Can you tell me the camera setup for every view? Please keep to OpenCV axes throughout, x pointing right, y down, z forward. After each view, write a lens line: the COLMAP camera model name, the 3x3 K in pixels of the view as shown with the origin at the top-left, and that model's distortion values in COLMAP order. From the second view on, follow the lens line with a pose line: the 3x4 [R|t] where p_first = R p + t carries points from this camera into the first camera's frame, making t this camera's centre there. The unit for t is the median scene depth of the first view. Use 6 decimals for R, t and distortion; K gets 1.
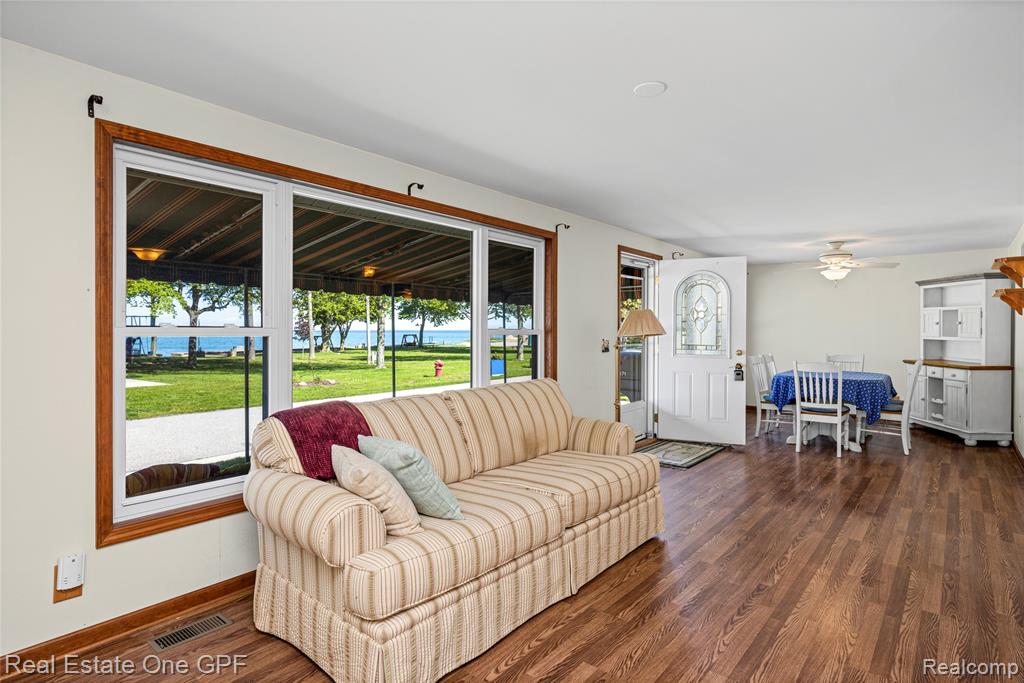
lens RADIAL K [[564.8, 0, 504.6], [0, 564.8, 340.6], [0, 0, 1]] dist [0.000776, -0.003429]
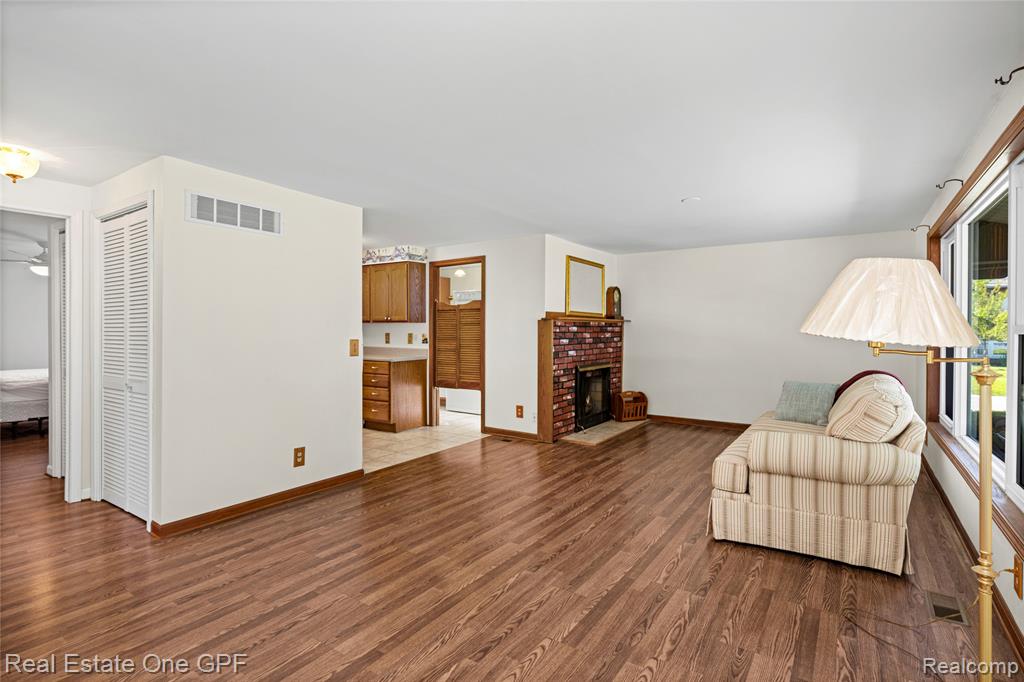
lens RADIAL K [[499.8, 0, 505.9], [0, 499.8, 331.6], [0, 0, 1]] dist [-0.000884, -0.001671]
pose [[-0.997070, -0.005352, -0.076313, 0.361104], [-0.007081, 0.999724, 0.022405, -0.014363], [0.076172, 0.022880, -0.996832, 0.947695]]
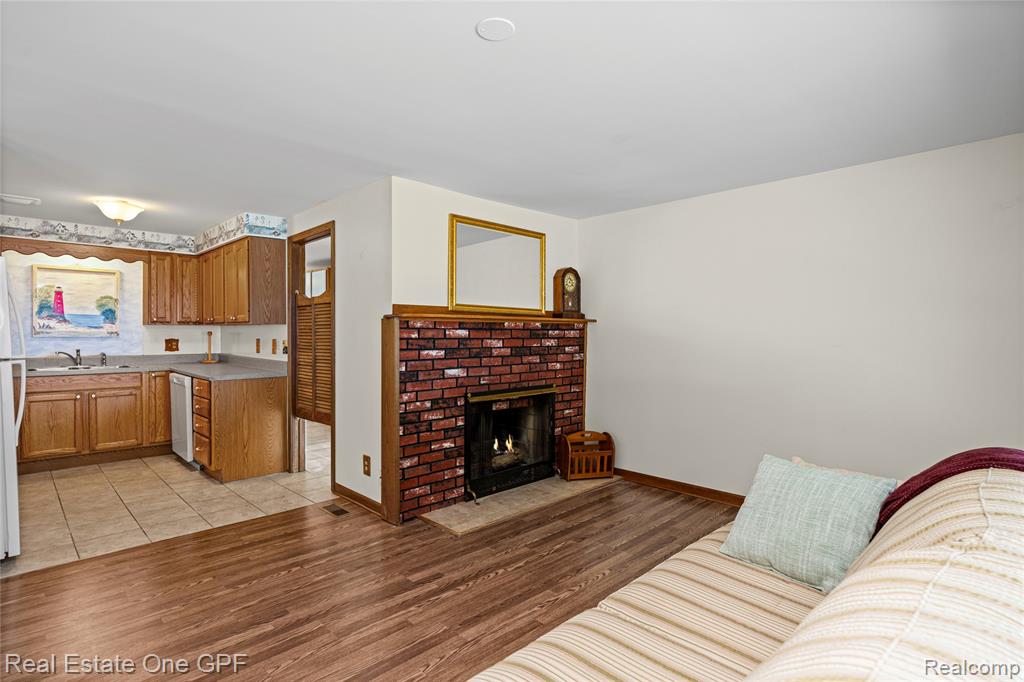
lens RADIAL K [[499.8, 0, 507.2], [0, 499.8, 332.7], [0, 0, 1]] dist [-0.000884, -0.001671]
pose [[-0.993412, -0.005162, 0.114480, 0.059991], [-0.003430, 0.999877, 0.015317, -0.009052], [-0.114545, 0.014823, -0.993307, 0.609603]]
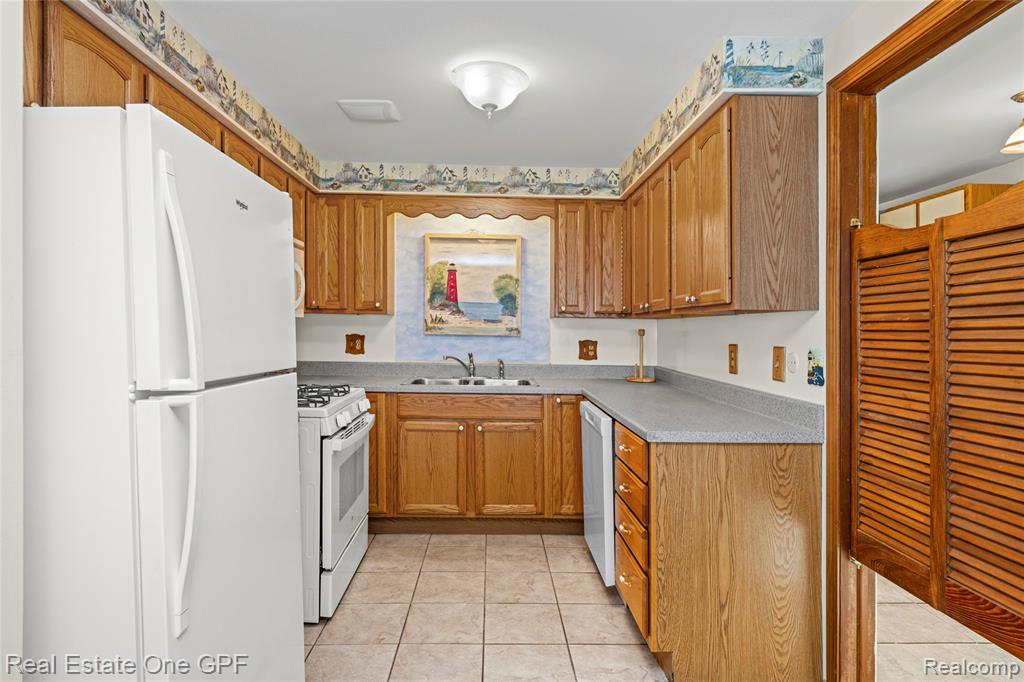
lens RADIAL K [[564.8, 0, 513.5], [0, 564.8, 330.4], [0, 0, 1]] dist [0.000776, -0.003429]
pose [[-0.653361, -0.010716, 0.756971, 0.318910], [0.000901, 0.999888, 0.014932, -0.002522], [-0.757046, 0.010438, -0.653278, 0.284786]]
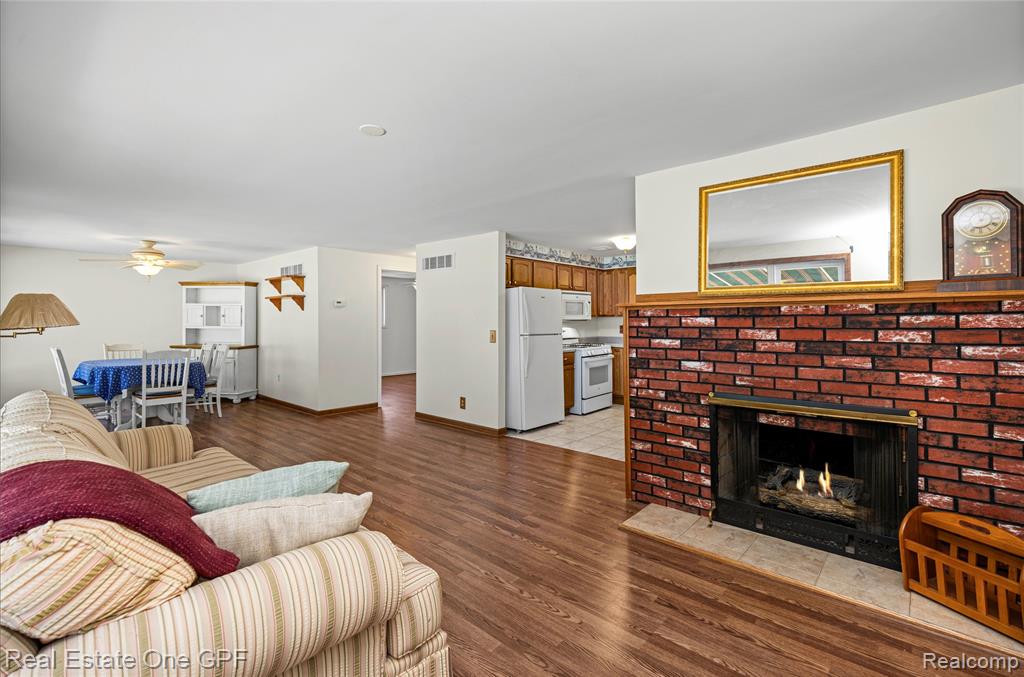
lens RADIAL K [[453.3, 0, 530.7], [0, 453.3, 315.6], [0, 0, 1]] dist [-0.016876, -0.000405]
pose [[0.022540, 0.012610, 0.999666, -0.260414], [0.019295, 0.999729, -0.013046, -0.003132], [-0.999560, 0.019583, 0.022290, 0.227883]]
